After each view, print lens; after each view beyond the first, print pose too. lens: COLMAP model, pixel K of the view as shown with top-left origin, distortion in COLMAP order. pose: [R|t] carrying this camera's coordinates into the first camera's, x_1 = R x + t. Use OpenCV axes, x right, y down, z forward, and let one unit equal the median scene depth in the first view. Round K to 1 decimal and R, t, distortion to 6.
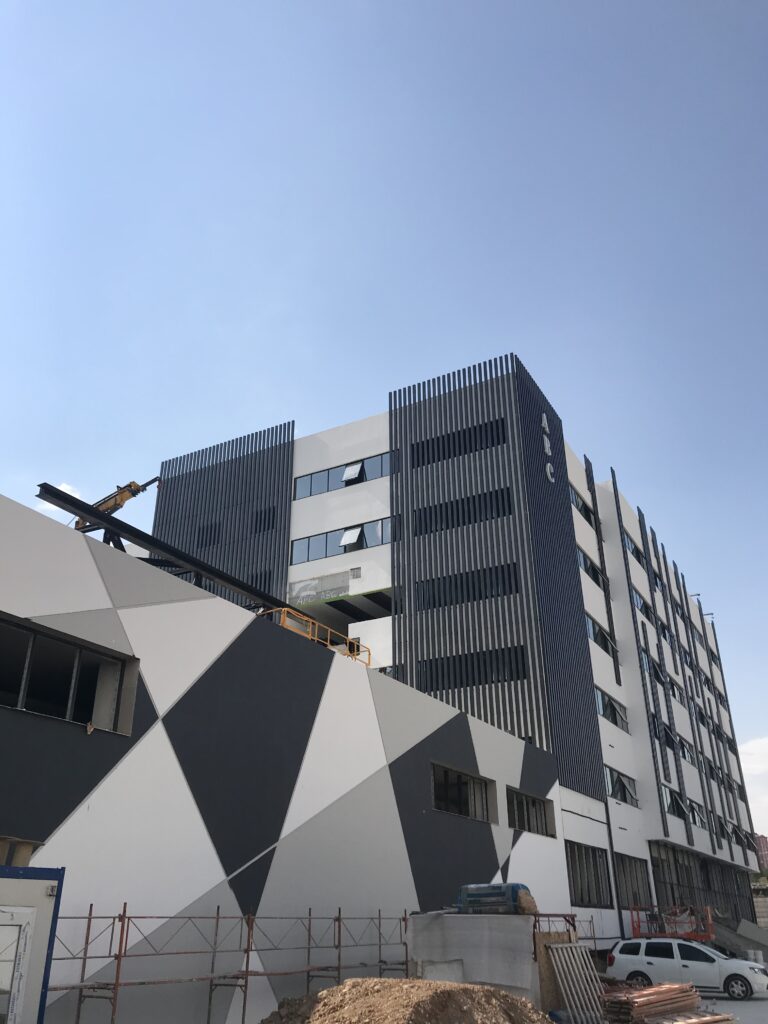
lens RADIAL K [[851.4, 0, 362.6], [0, 851.4, 513.1], [0, 0, 1]] dist [0.080953, -0.070021]
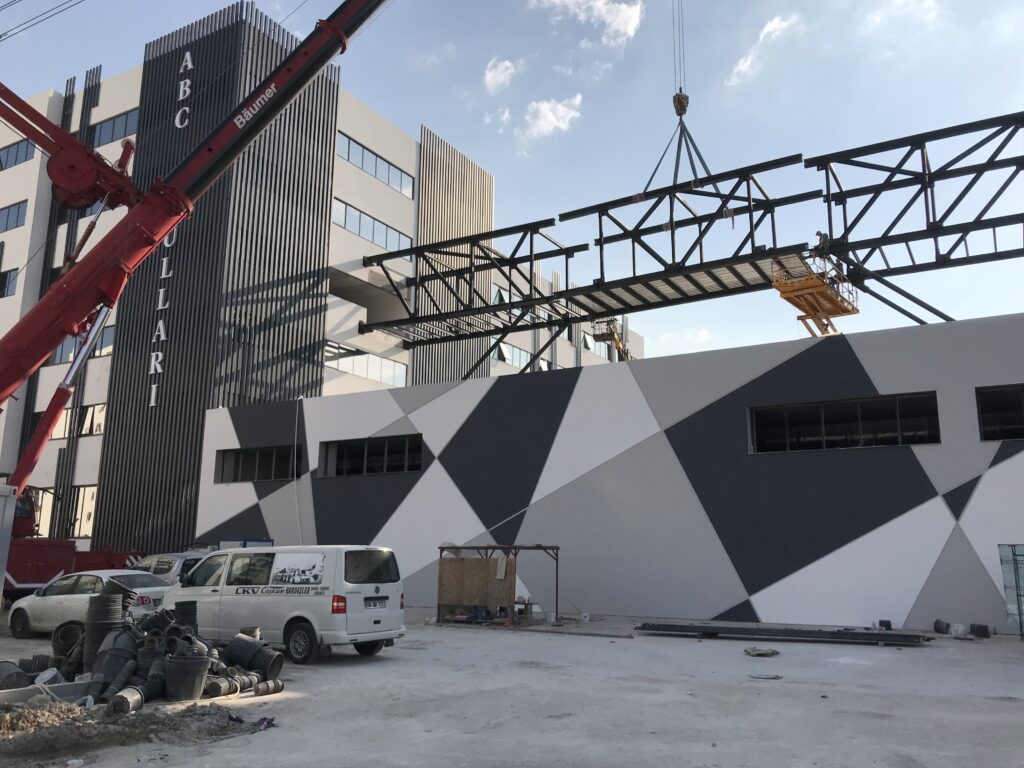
lens RADIAL K [[851.4, 0, 519.0], [0, 851.4, 358.8], [0, 0, 1]] dist [0.080953, -0.070021]
pose [[-0.002517, -0.214441, -0.976734, 1.664236], [0.433506, 0.879952, -0.194310, 0.481259], [0.901147, -0.423909, 0.090746, 1.047008]]
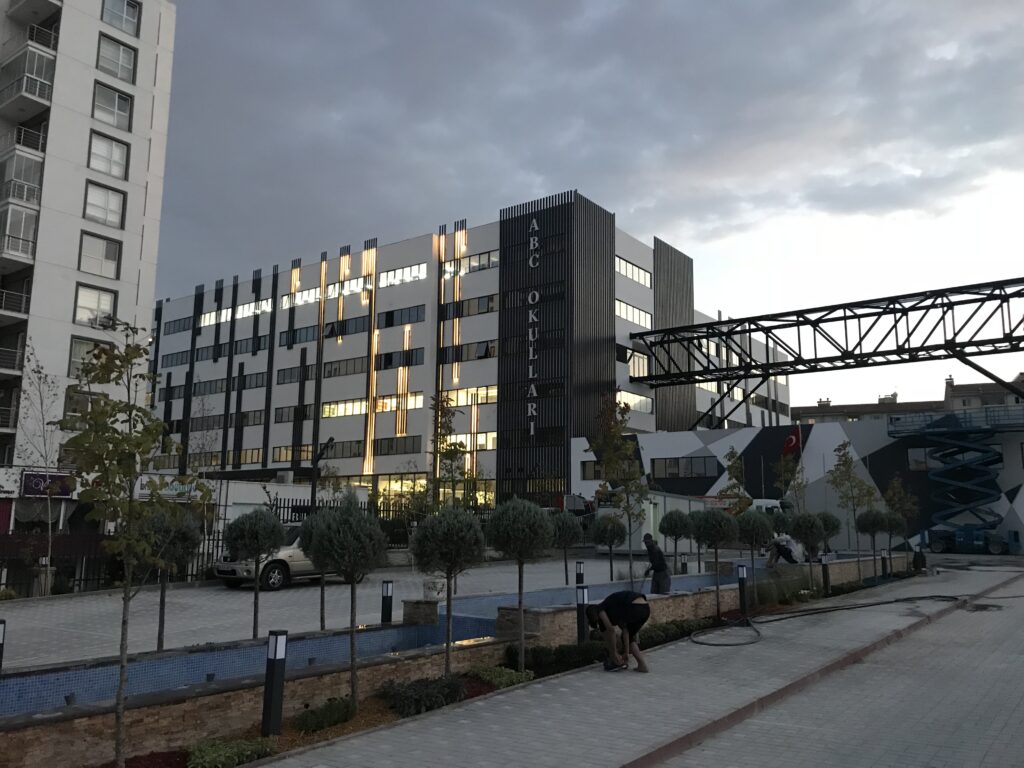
lens RADIAL K [[851.4, 0, 516.5], [0, 851.4, 384.7], [0, 0, 1]] dist [0.080953, -0.070021]
pose [[-0.091570, -0.148559, -0.984655, 3.432811], [0.433462, 0.884269, -0.173724, 0.156600], [0.896508, -0.442718, -0.016577, 0.390216]]
